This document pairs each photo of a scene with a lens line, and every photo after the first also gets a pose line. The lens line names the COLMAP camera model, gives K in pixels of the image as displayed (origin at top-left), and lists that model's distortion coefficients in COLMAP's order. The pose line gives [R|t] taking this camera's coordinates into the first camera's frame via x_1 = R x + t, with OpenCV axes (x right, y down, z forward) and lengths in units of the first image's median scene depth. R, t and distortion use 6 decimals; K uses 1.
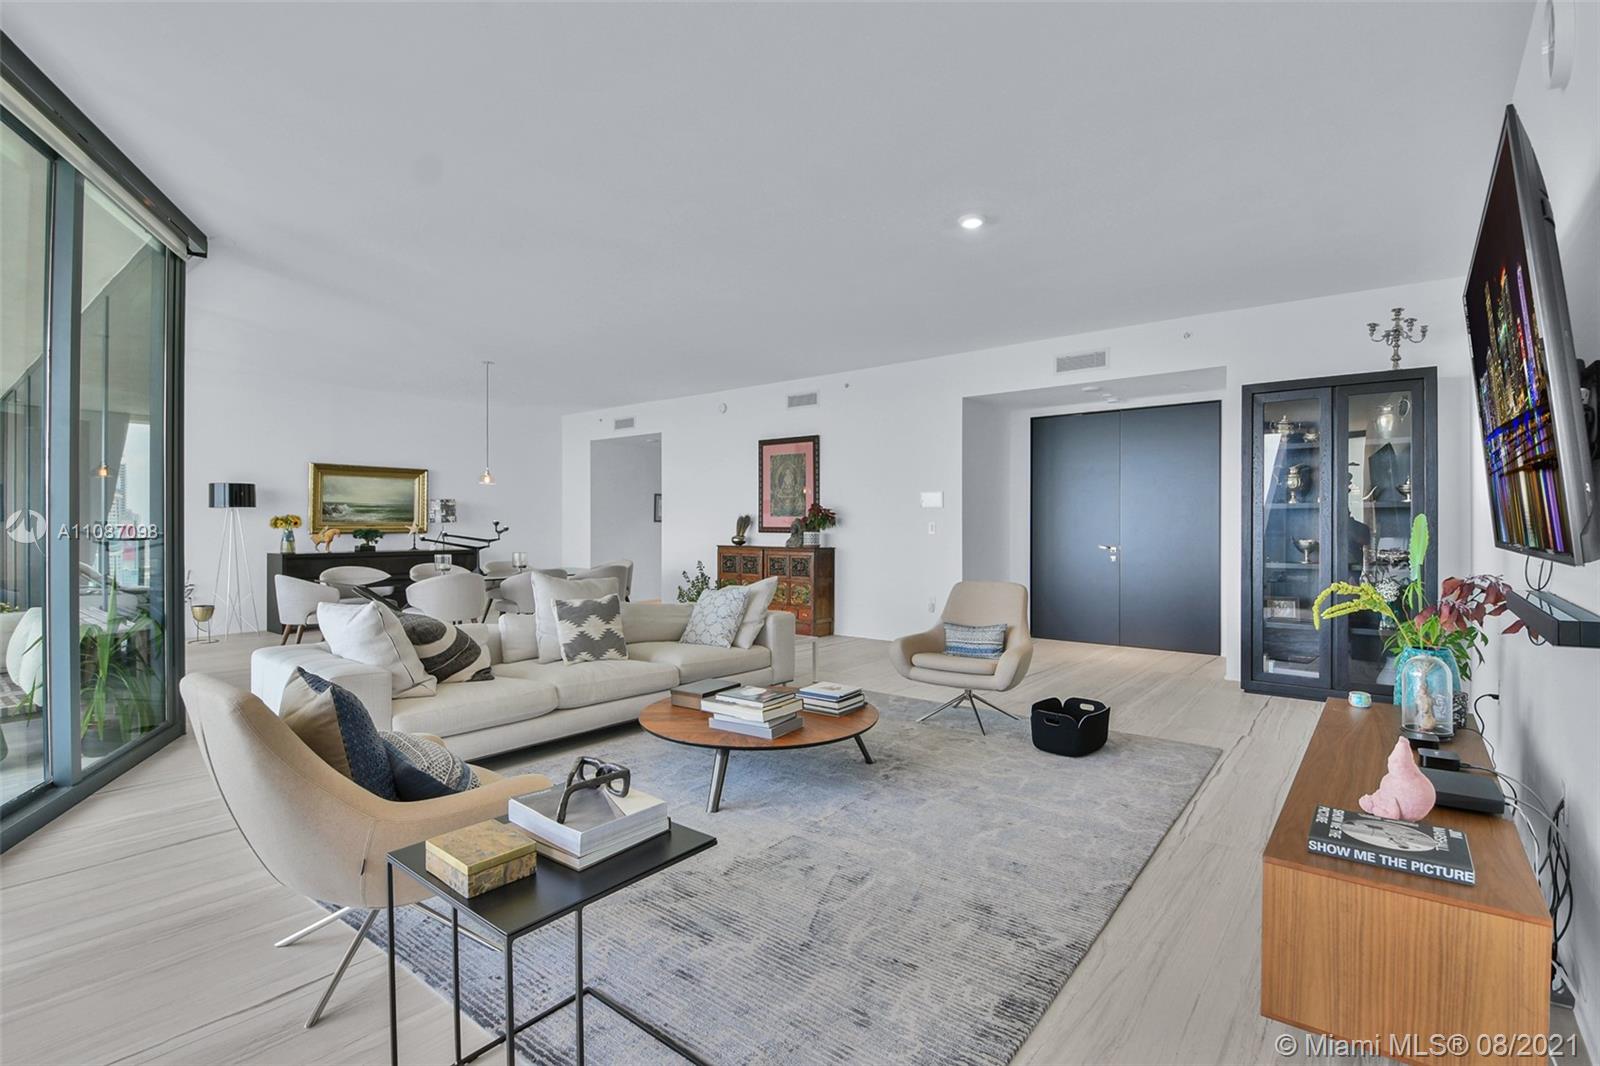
lens RADIAL K [[741.5, 0, 809.3], [0, 741.5, 525.7], [0, 0, 1]] dist [0.003464, -0.000549]
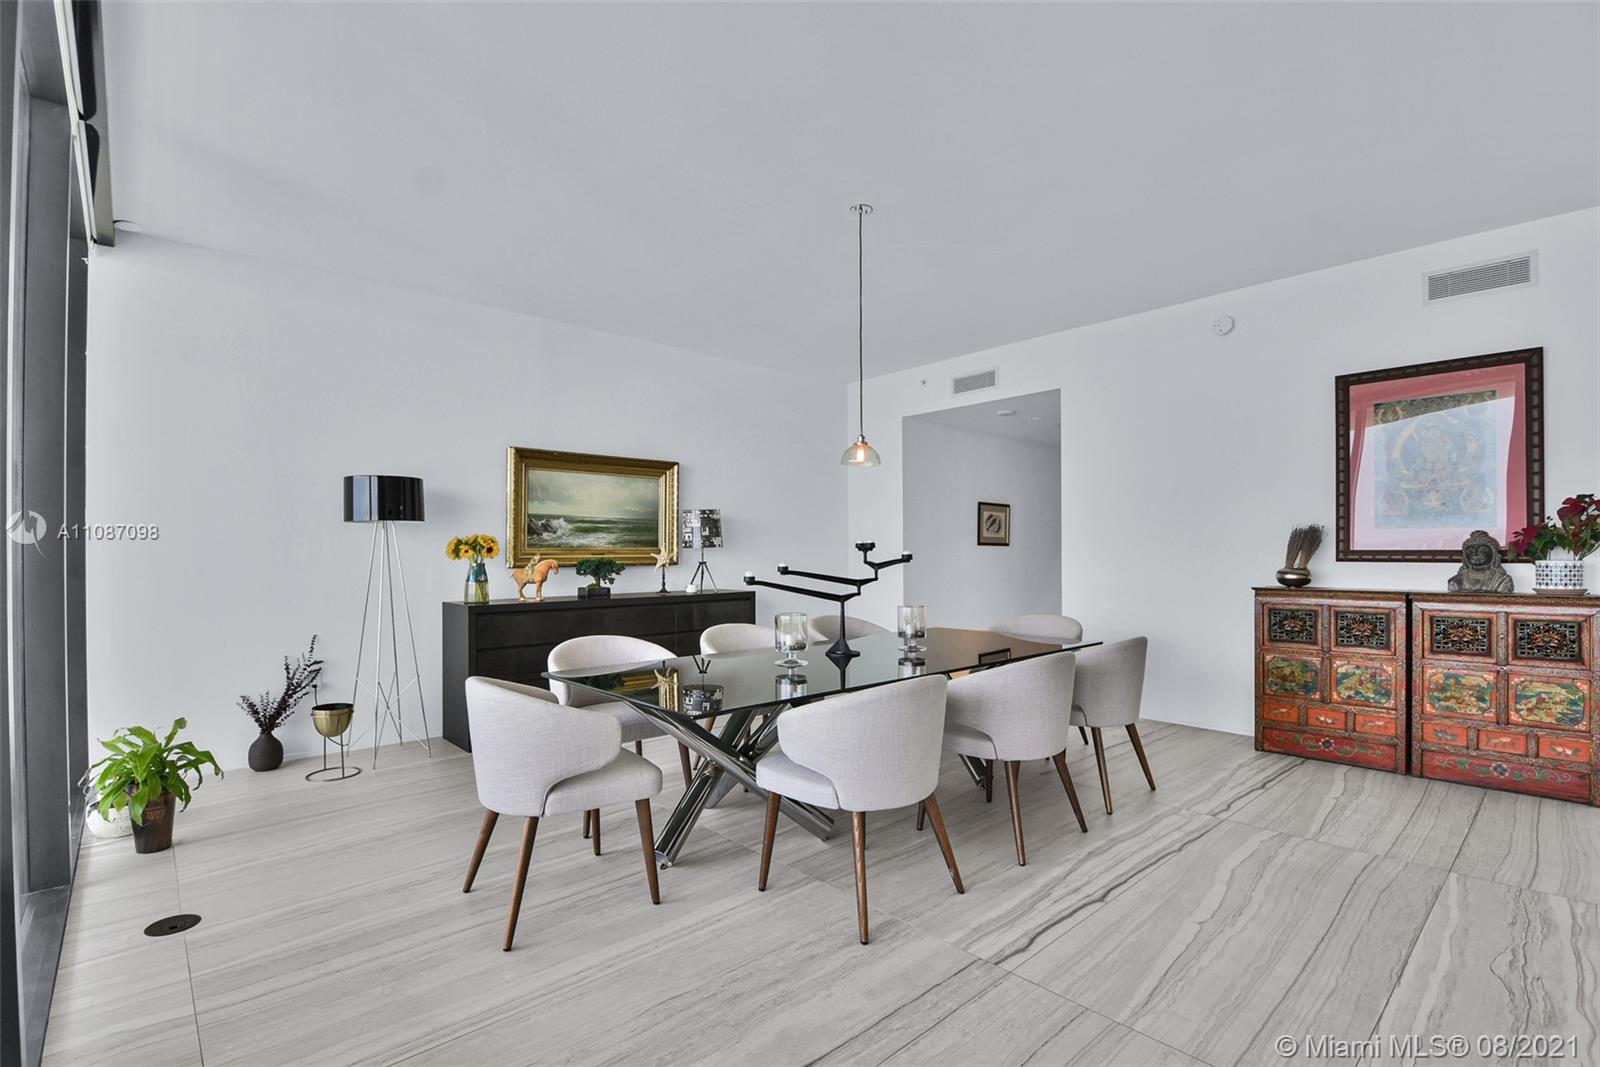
lens RADIAL K [[729.0, 0, 815.5], [0, 729.0, 553.2], [0, 0, 1]] dist [0.034413, -0.036565]
pose [[0.987734, -0.007486, -0.155967, -0.365396], [0.007784, 0.999969, 0.001296, 0.000433], [0.155953, -0.002495, 0.987761, 0.496110]]
